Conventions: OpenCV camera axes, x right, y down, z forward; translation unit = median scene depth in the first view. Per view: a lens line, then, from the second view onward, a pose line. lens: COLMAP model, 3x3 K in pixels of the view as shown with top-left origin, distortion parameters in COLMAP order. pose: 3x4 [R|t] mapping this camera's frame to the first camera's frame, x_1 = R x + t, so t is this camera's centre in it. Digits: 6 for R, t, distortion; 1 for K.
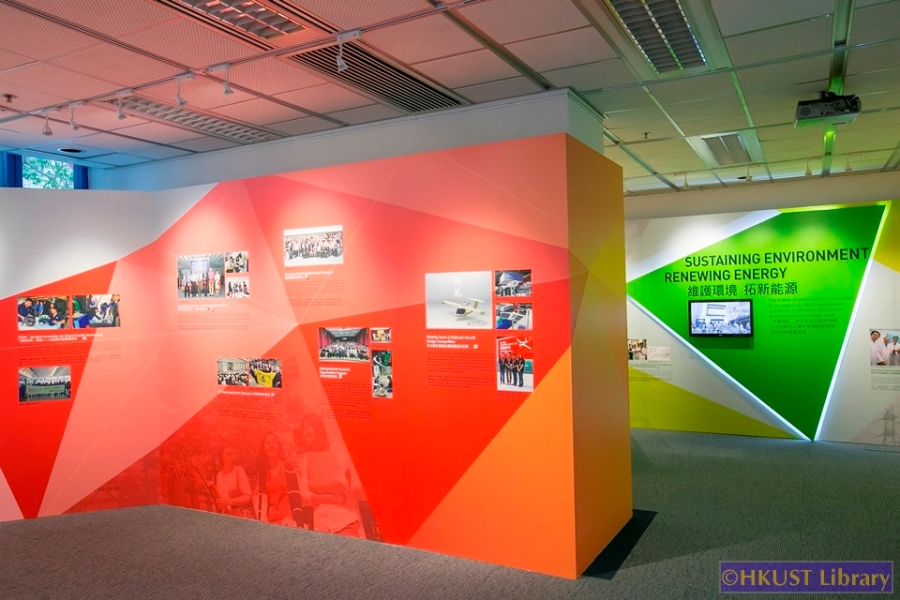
lens RADIAL K [[678.4, 0, 448.2], [0, 678.4, 297.9], [0, 0, 1]] dist [-0.024736, 0.089345]
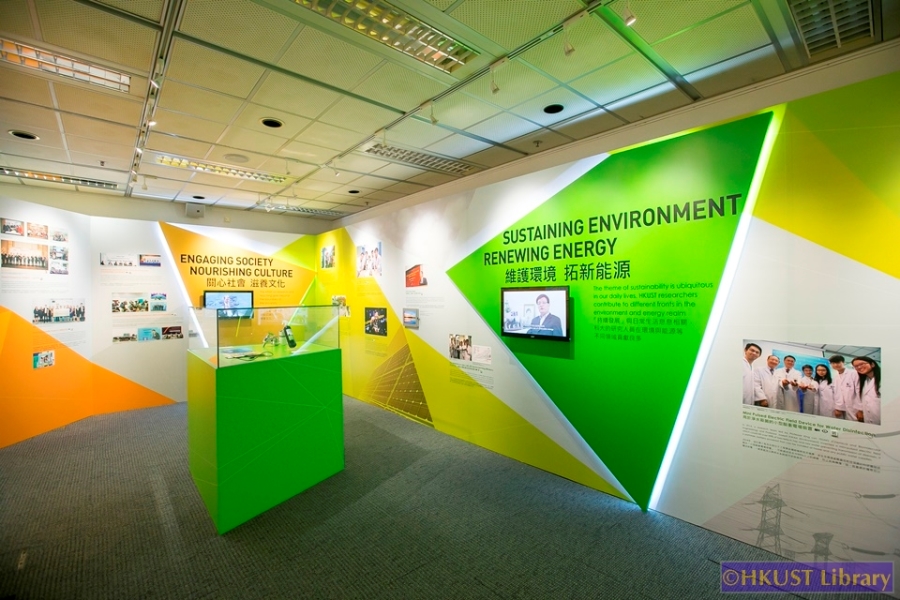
lens RADIAL K [[407.5, 0, 447.7], [0, 407.5, 297.5], [0, 0, 1]] dist [-0.055119, 0.020505]
pose [[0.939831, 0.016942, -0.341221, 0.678886], [-0.012648, 0.999810, 0.014807, 0.012216], [0.341407, -0.009600, 0.939867, 0.823718]]
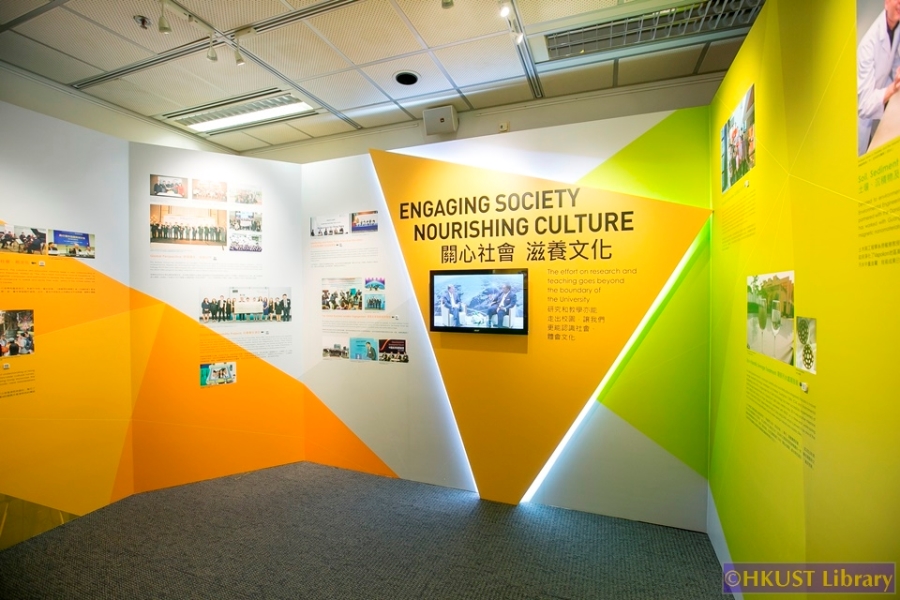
lens RADIAL K [[407.5, 0, 447.7], [0, 407.5, 297.5], [0, 0, 1]] dist [-0.055119, 0.020505]
pose [[0.137496, 0.029298, -0.990069, 0.221780], [0.001805, 0.999553, 0.029830, 0.036706], [0.990501, -0.005888, 0.137382, 1.570105]]
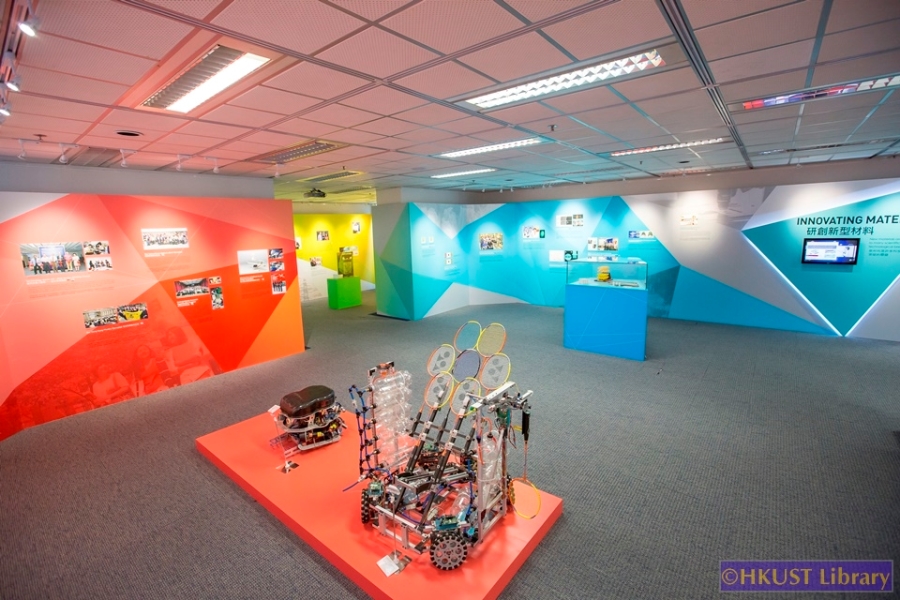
lens RADIAL K [[407.5, 0, 447.7], [0, 407.5, 297.5], [0, 0, 1]] dist [-0.055119, 0.020505]
pose [[0.184795, -0.149781, 0.971296, -1.033545], [0.021835, 0.988700, 0.148310, -0.054920], [-0.982535, -0.006199, 0.185977, 0.029410]]
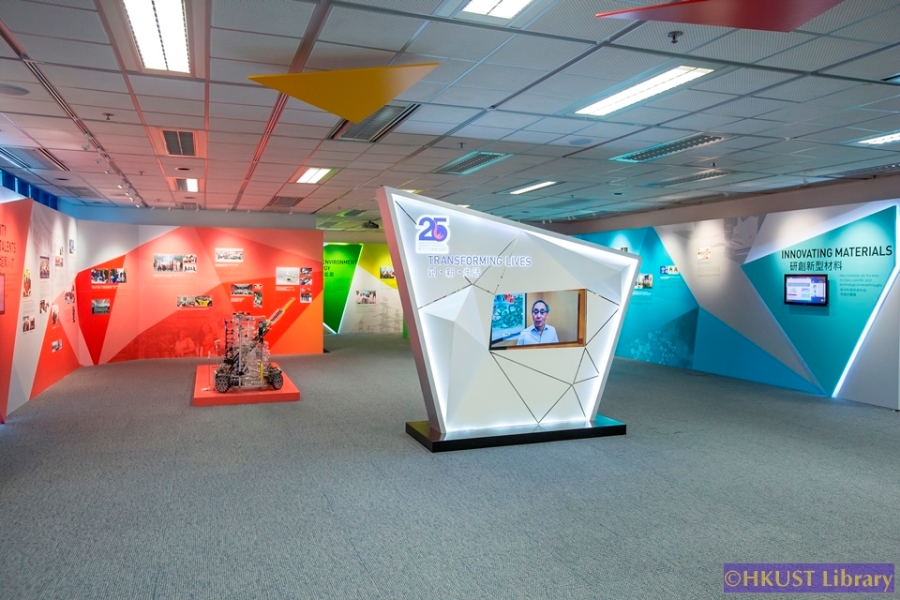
lens RADIAL K [[658.0, 0, 450.0], [0, 658.0, 300.0], [0, 0, 1]] dist [-0.048470, 0.116332]
pose [[0.657269, 0.001496, 0.753655, -1.491640], [-0.026095, 0.999444, 0.020774, 0.026618], [-0.753204, -0.033321, 0.656942, -1.347155]]
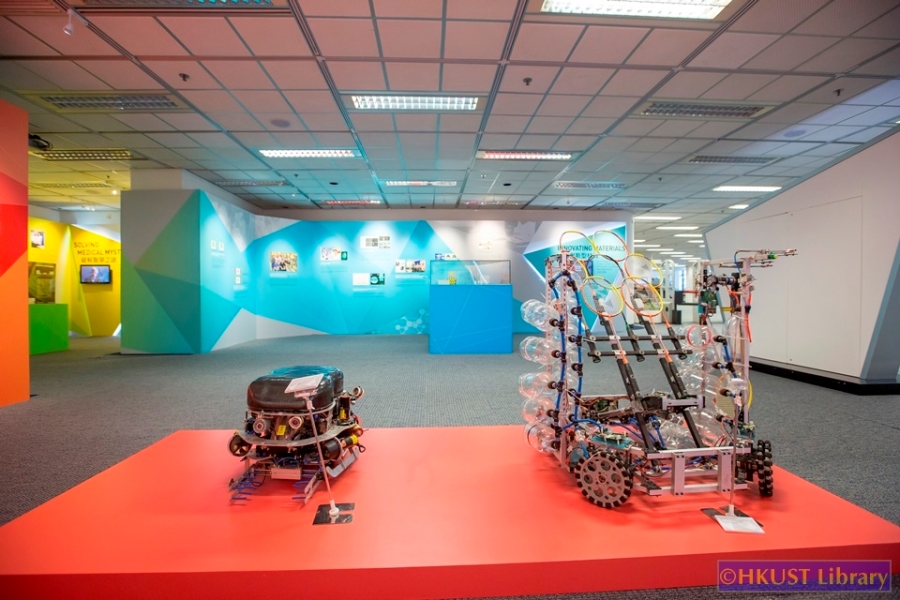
lens RADIAL K [[407.5, 0, 447.7], [0, 407.5, 297.5], [0, 0, 1]] dist [-0.055119, 0.020505]
pose [[-0.515210, 0.017677, 0.856881, -0.796260], [0.011374, 0.999840, -0.013788, 0.149912], [-0.856988, 0.002643, -0.515329, 0.468673]]
